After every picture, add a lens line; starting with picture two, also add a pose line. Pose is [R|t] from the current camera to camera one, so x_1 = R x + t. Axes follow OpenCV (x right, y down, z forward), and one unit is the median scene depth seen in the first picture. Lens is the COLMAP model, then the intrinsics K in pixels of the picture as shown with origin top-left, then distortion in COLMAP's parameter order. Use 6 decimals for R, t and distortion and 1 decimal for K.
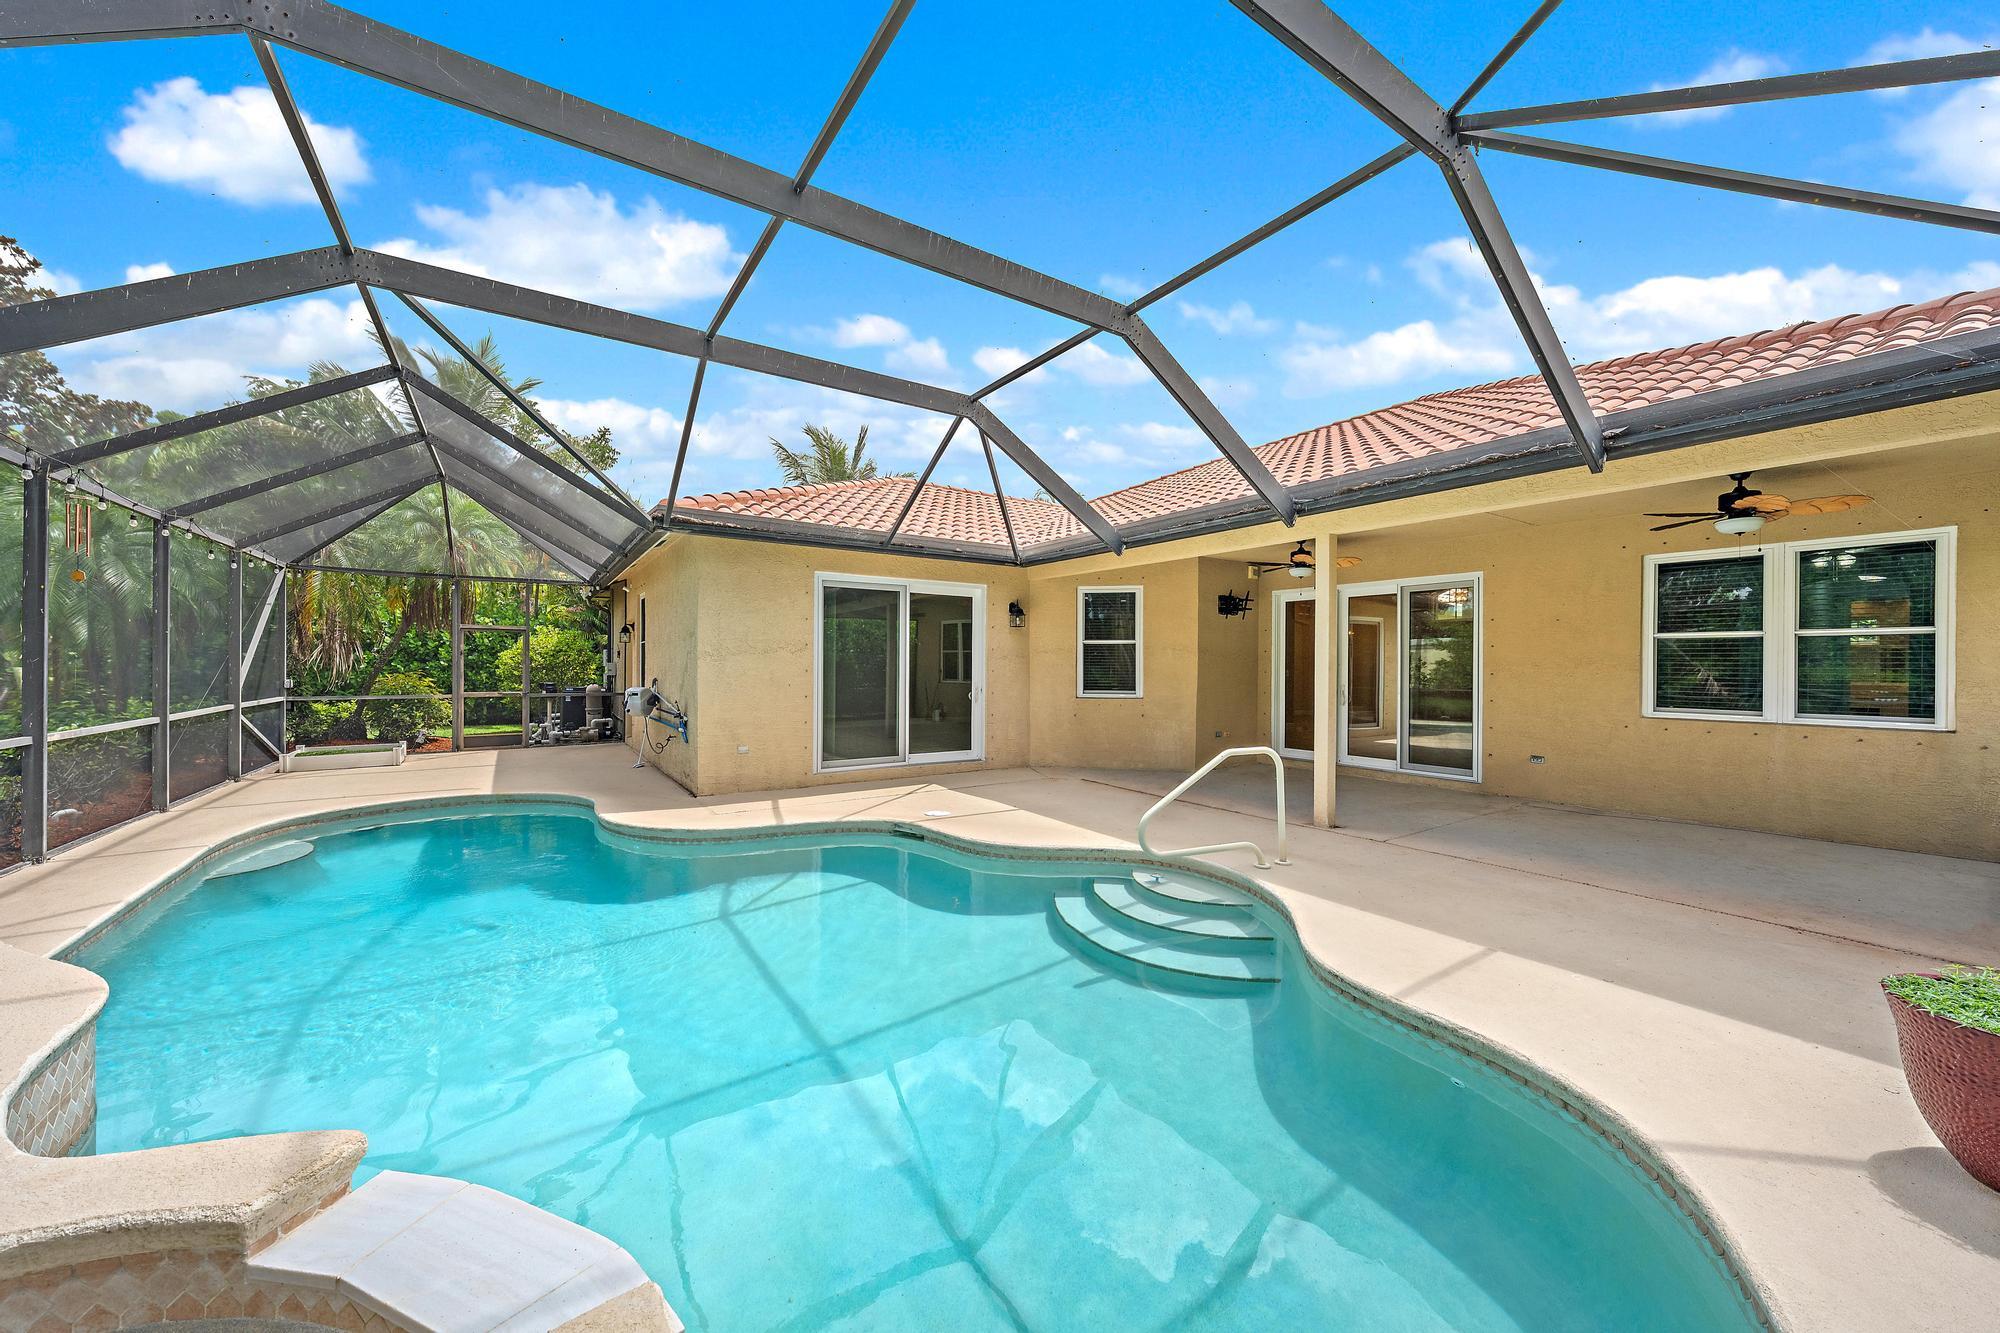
lens RADIAL K [[710.4, 0, 999.1], [0, 710.4, 663.0], [0, 0, 1]] dist [-0.002161, -0.000032]
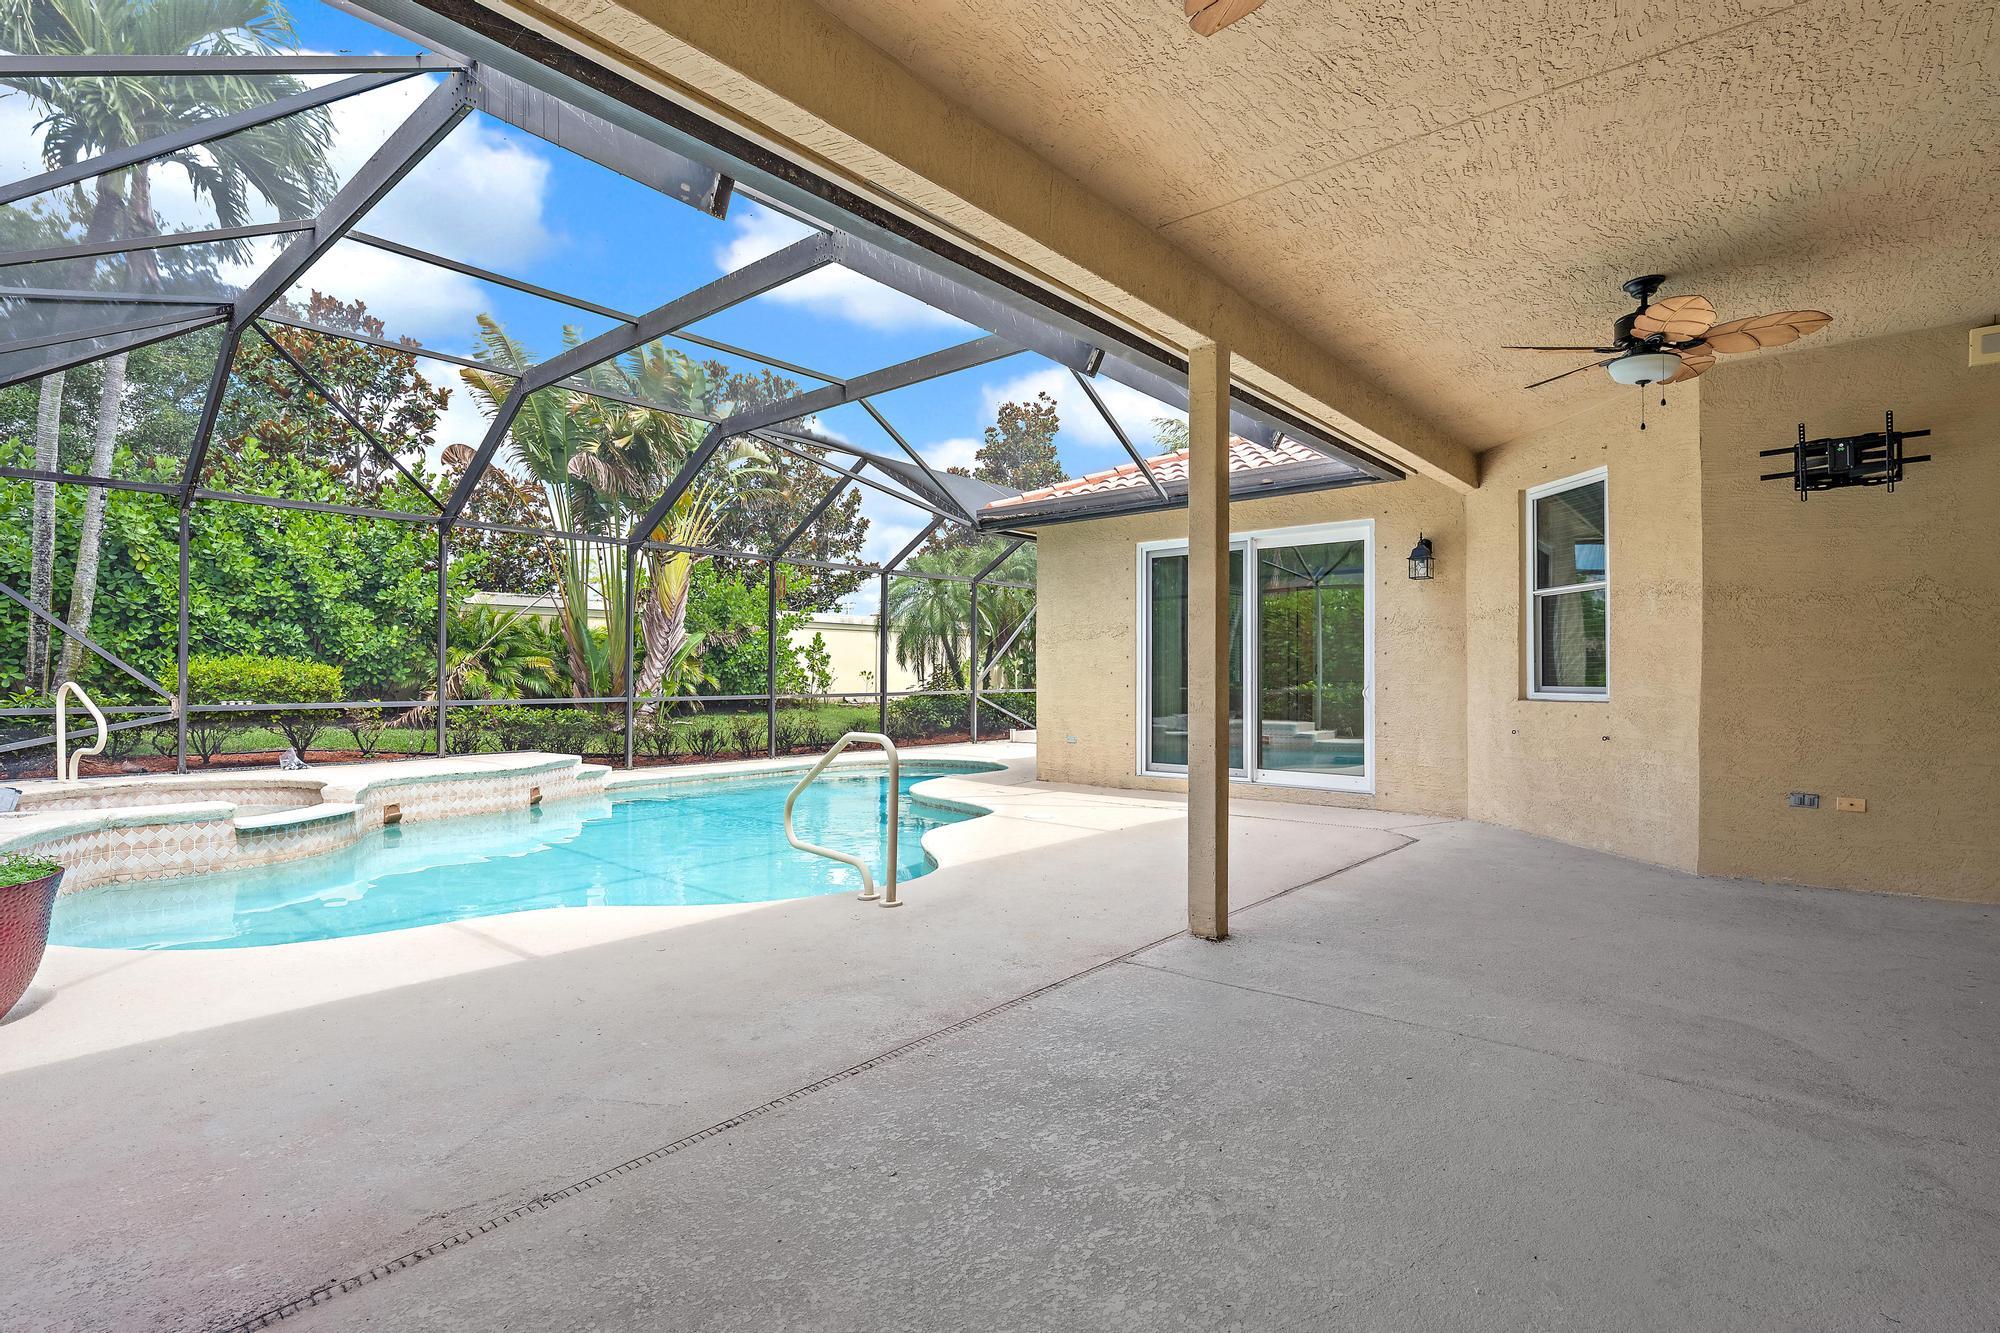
lens RADIAL K [[955.4, 0, 1006.0], [0, 955.4, 670.7], [0, 0, 1]] dist [0.000563, 0.000061]
pose [[0.303203, -0.005455, -0.952910, 0.696157], [0.012228, 0.999924, -0.001833, 0.024559], [0.952847, -0.011096, 0.303247, 0.425231]]
